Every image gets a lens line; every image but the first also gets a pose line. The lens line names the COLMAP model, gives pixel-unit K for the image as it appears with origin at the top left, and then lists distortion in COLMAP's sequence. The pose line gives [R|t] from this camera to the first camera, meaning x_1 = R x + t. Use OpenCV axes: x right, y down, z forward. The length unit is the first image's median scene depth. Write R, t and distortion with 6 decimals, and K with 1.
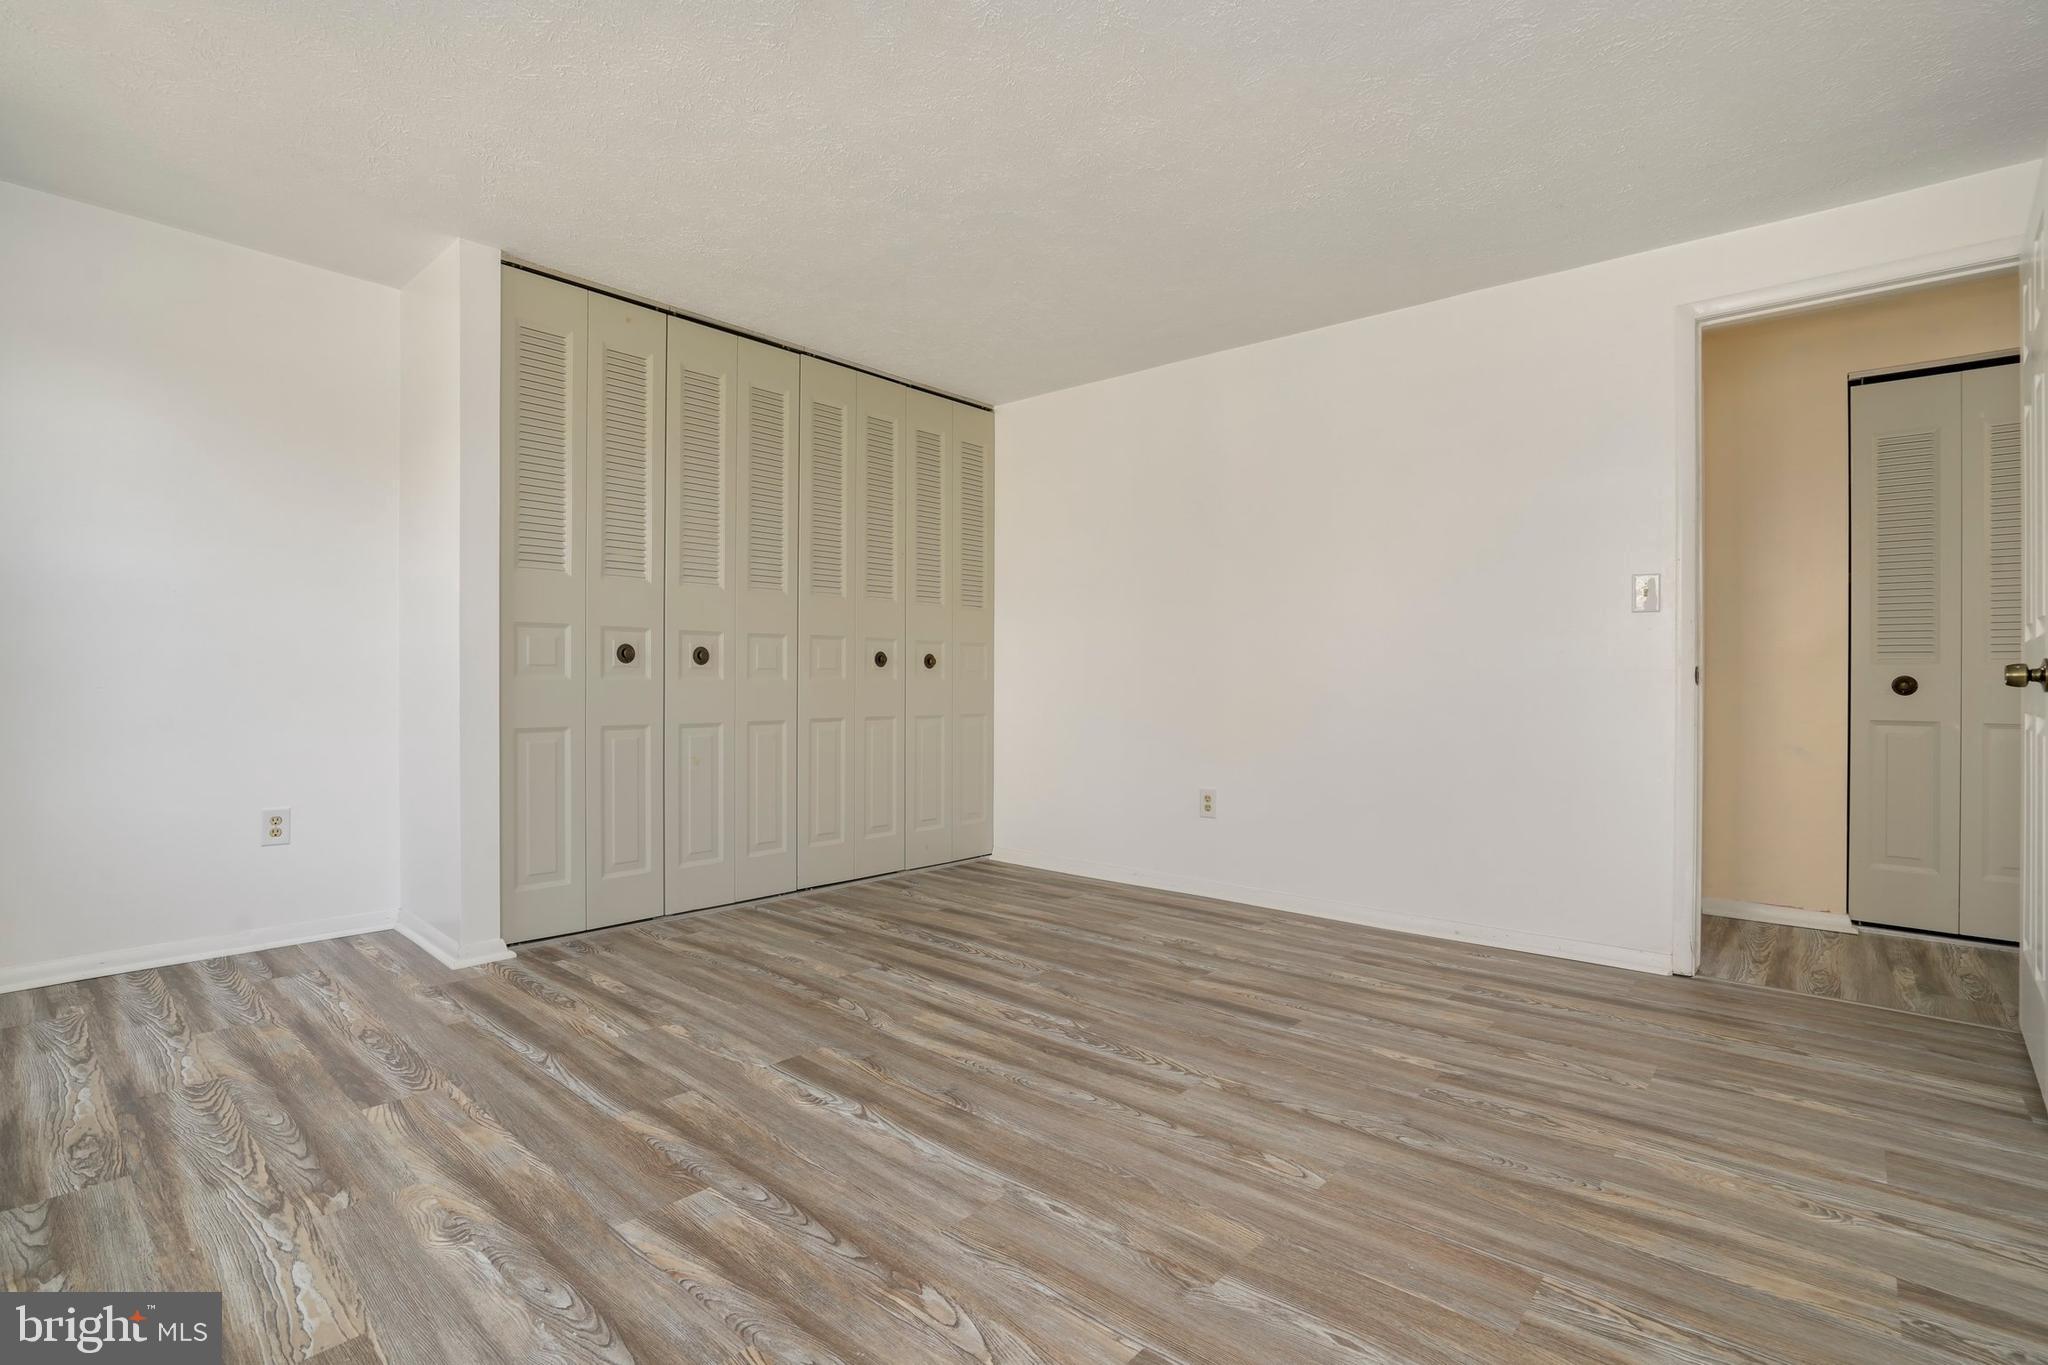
lens RADIAL K [[981.0, 0, 1019.7], [0, 981.0, 686.1], [0, 0, 1]] dist [-0.057057, 0.027846]
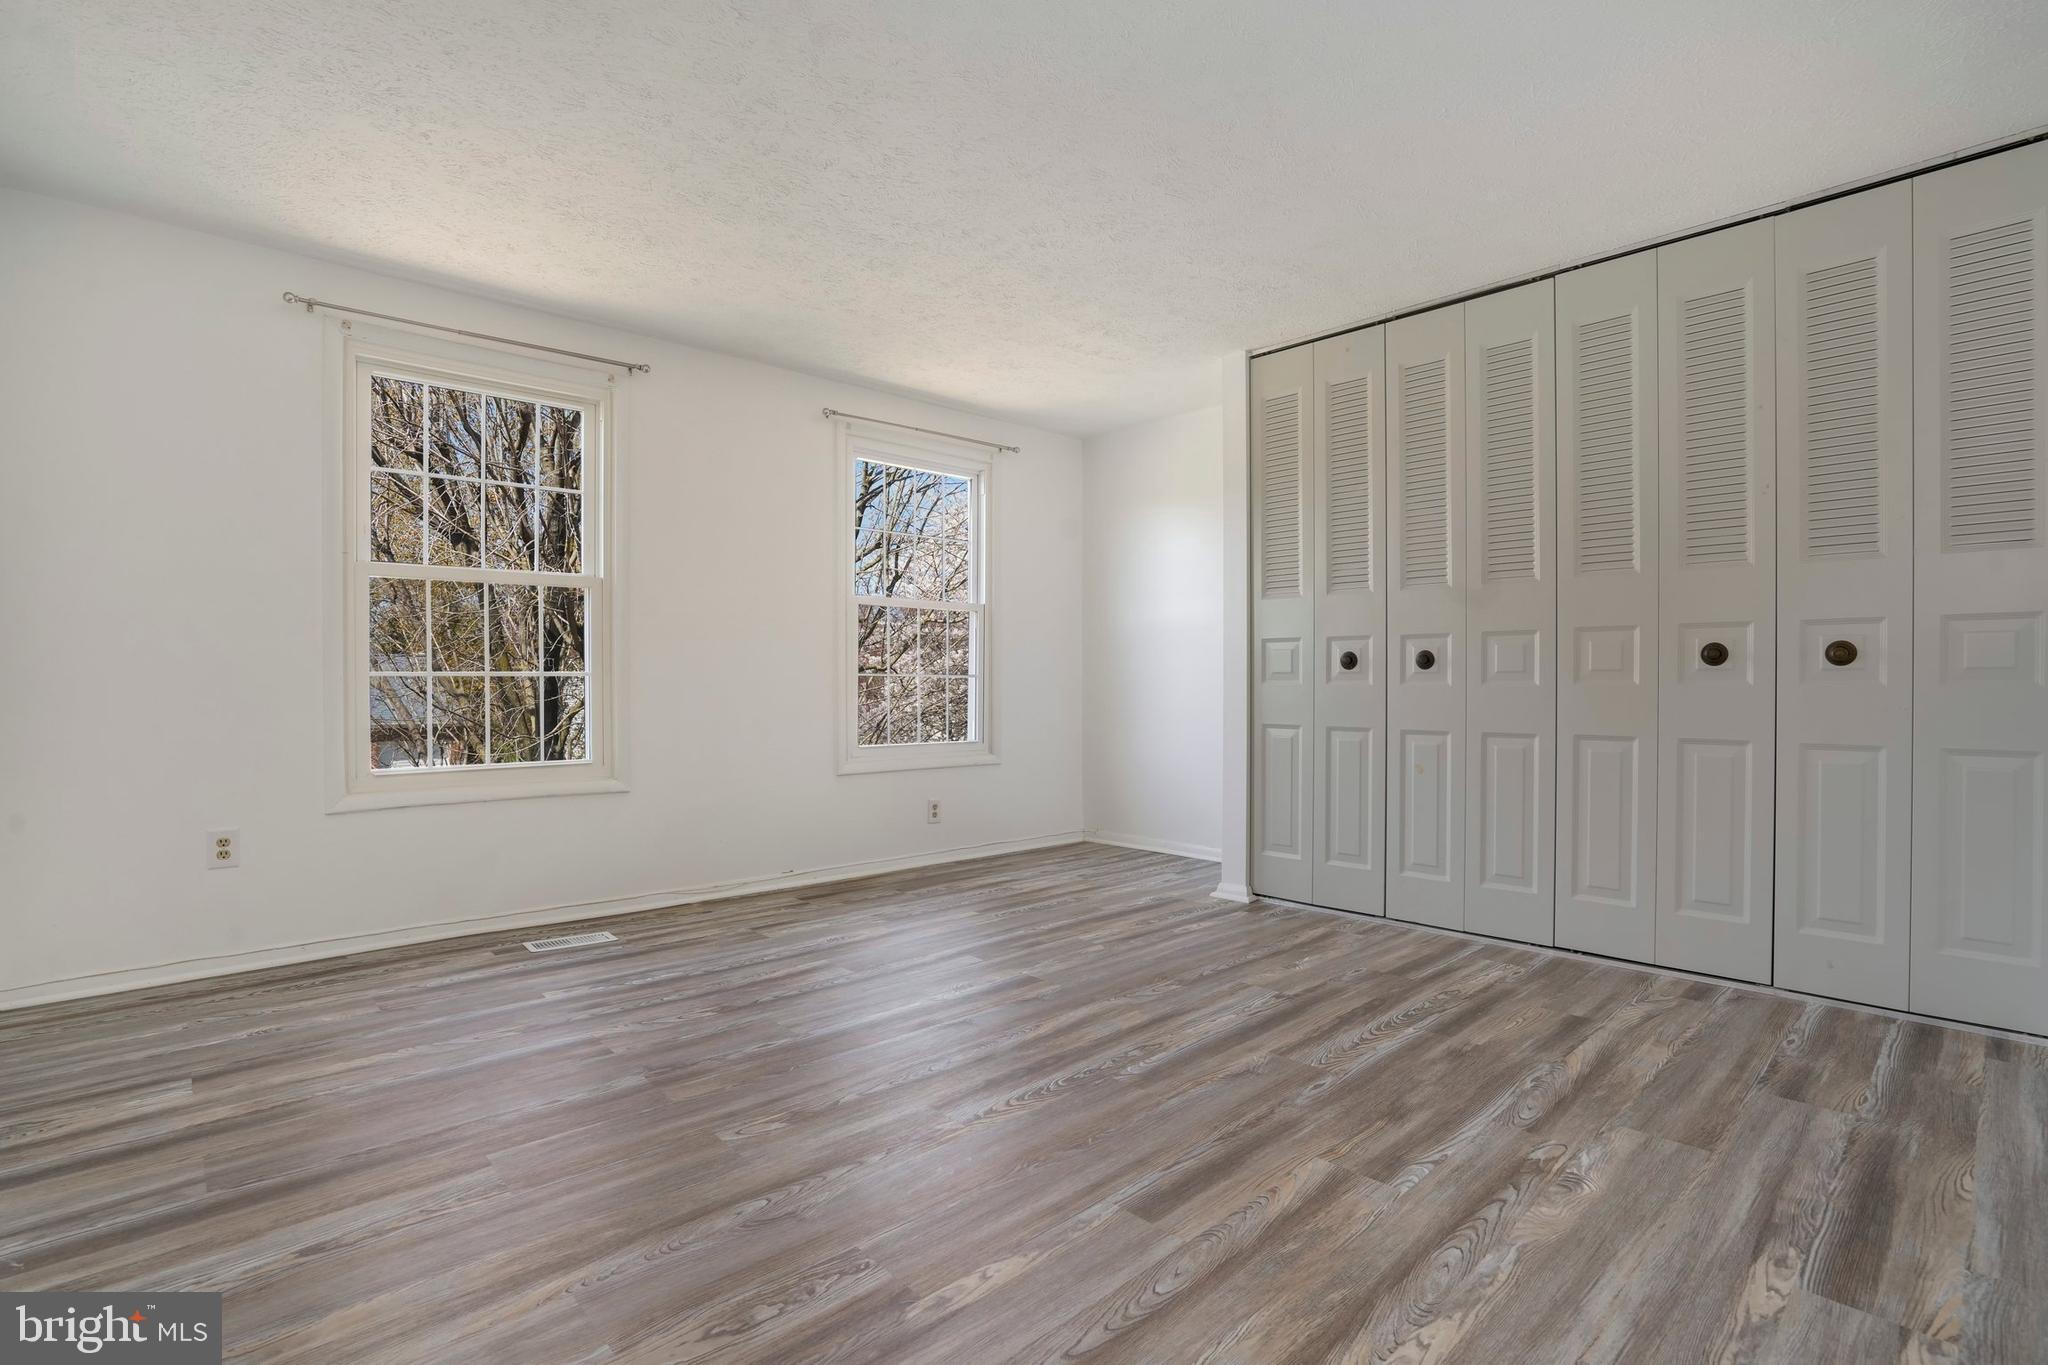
lens RADIAL K [[981.0, 0, 1019.7], [0, 981.0, 686.1], [0, 0, 1]] dist [-0.057057, 0.027846]
pose [[-0.125760, -0.006249, -0.992041, 0.806904], [-0.006838, 0.999962, -0.005432, 0.002748], [0.992037, 0.006101, -0.125798, 0.869995]]
